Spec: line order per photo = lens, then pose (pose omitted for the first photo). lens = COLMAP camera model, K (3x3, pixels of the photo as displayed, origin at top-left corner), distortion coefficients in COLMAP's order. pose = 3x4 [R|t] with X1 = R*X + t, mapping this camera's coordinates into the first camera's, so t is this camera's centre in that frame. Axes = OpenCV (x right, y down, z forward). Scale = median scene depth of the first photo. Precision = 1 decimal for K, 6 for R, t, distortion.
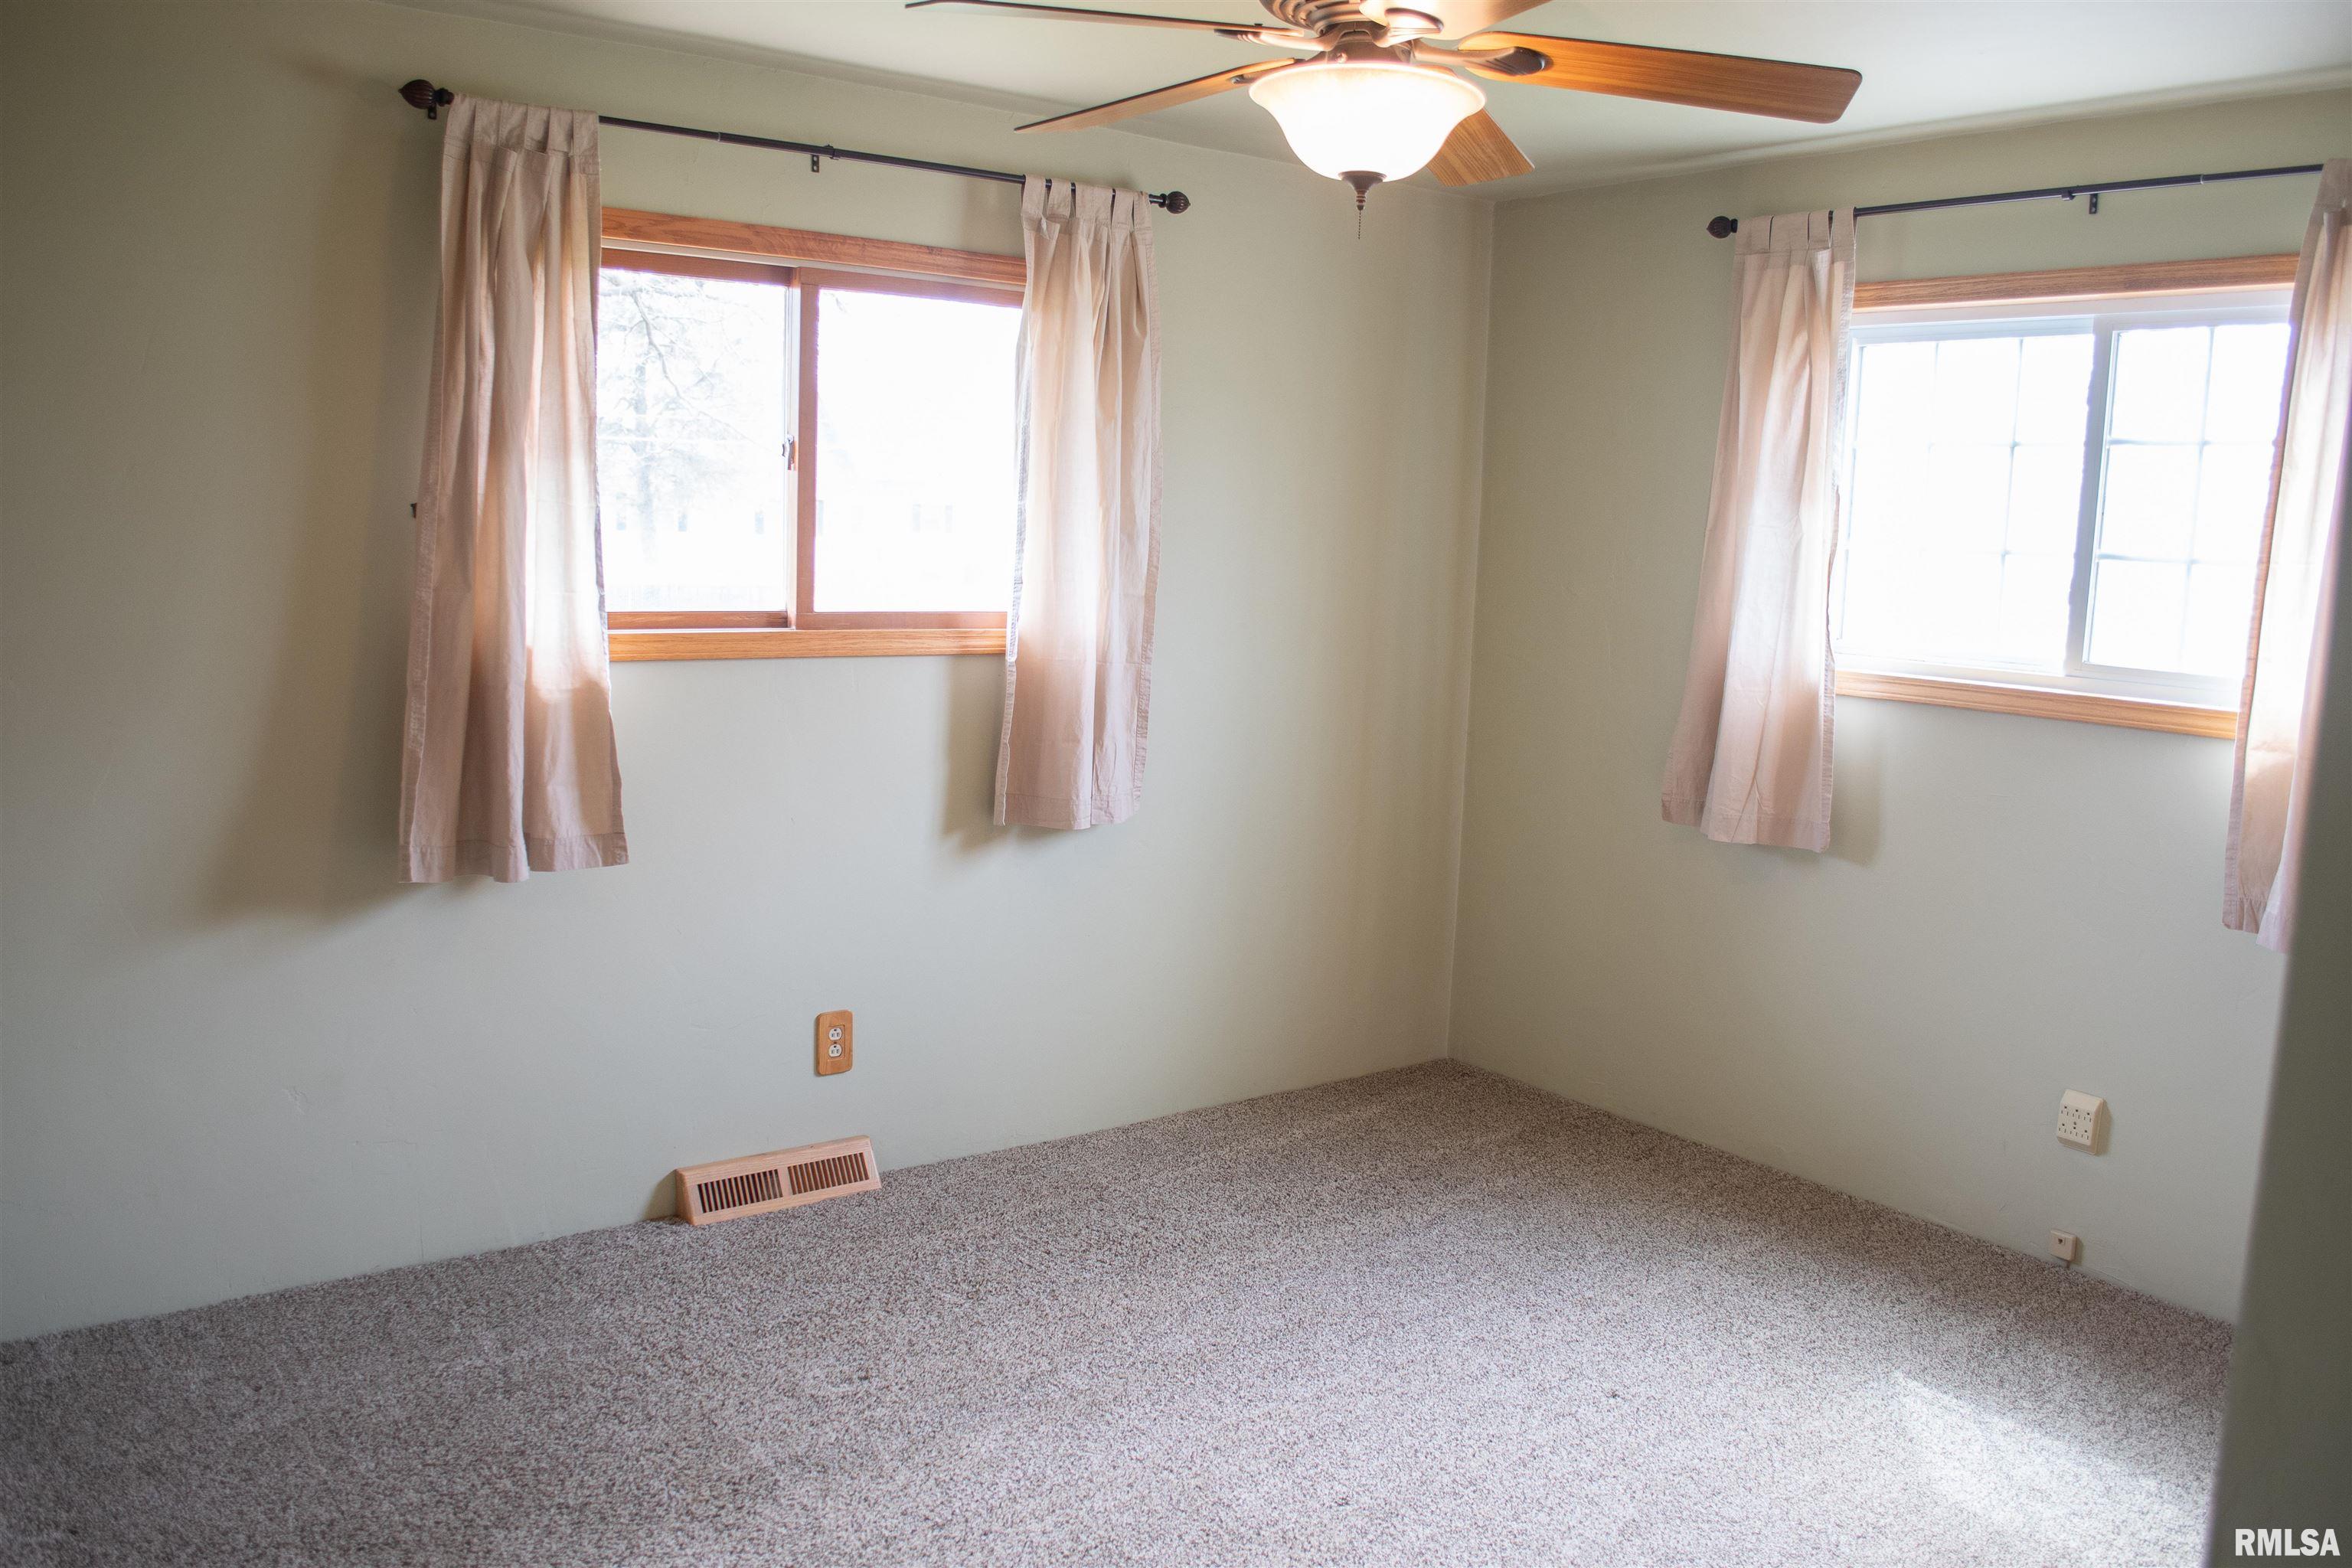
lens RADIAL K [[1843.9, 0, 1120.0], [0, 1843.9, 775.5], [0, 0, 1]] dist [-0.075661, 0.003864]
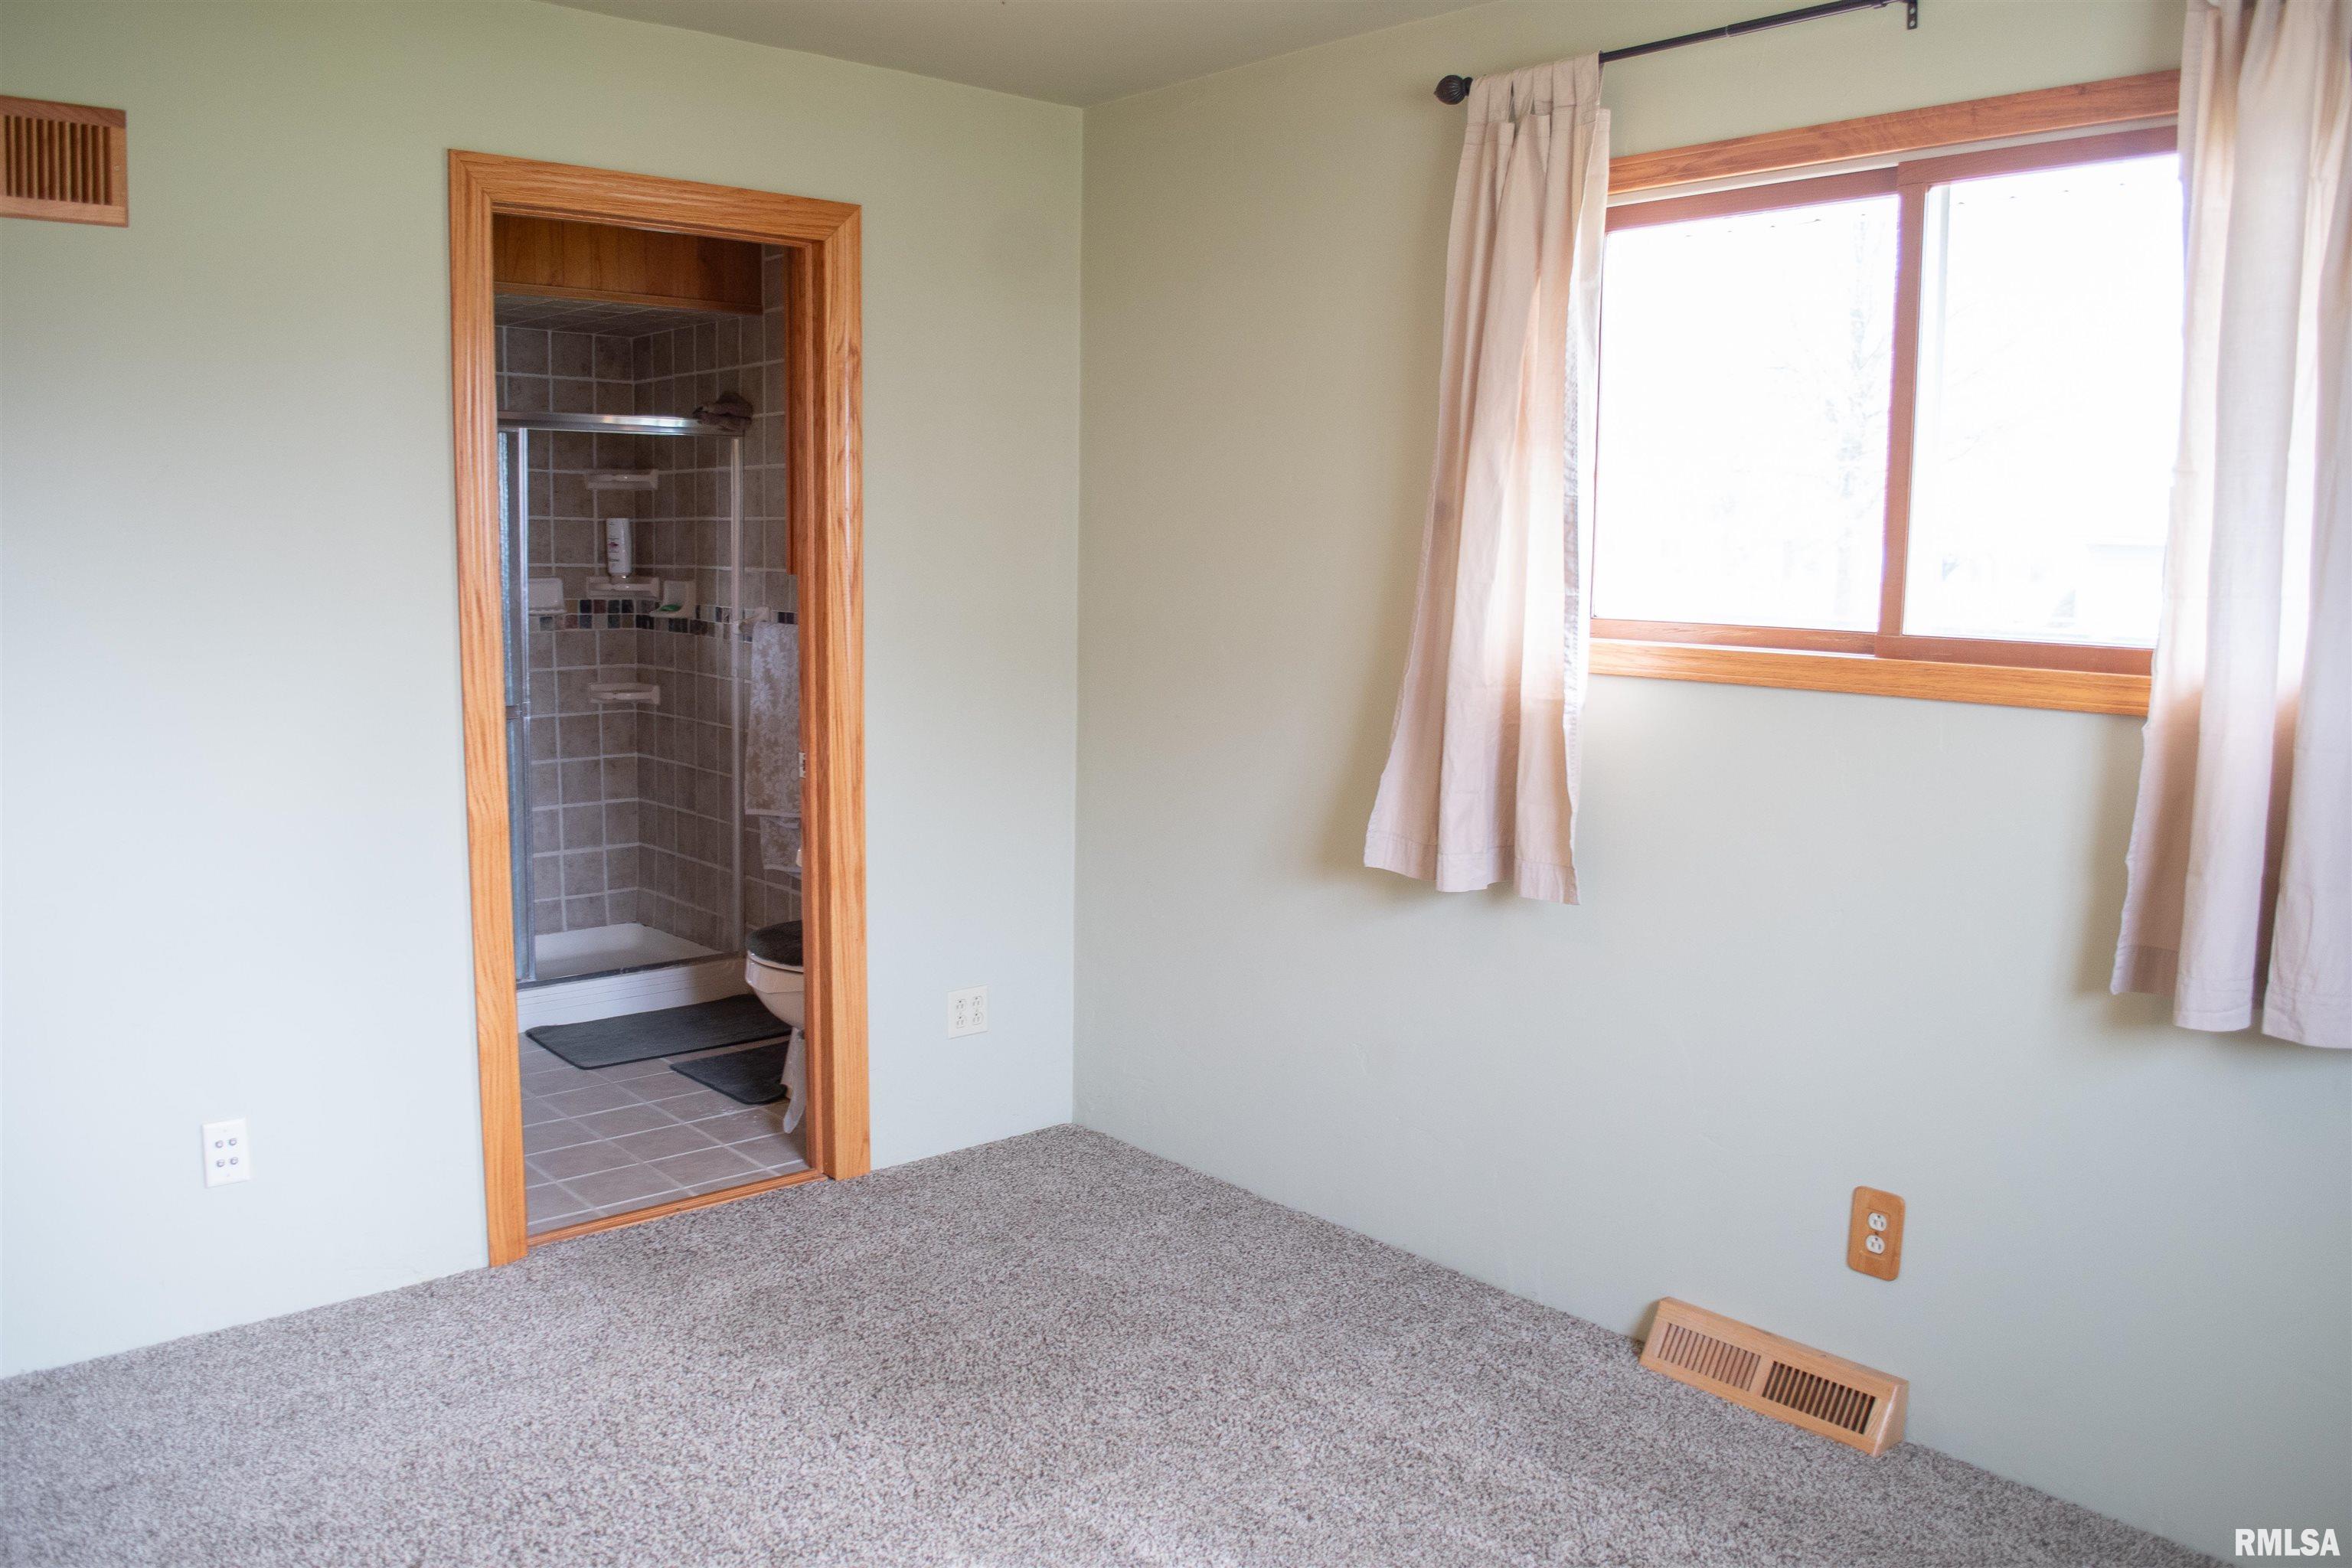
lens RADIAL K [[1843.9, 0, 1120.0], [0, 1843.9, 775.5], [0, 0, 1]] dist [-0.075661, 0.003864]
pose [[0.108018, 0.097442, -0.989362, 0.522469], [-0.143580, 0.986280, 0.081462, -0.049287], [0.983726, 0.133253, 0.120527, 0.627961]]
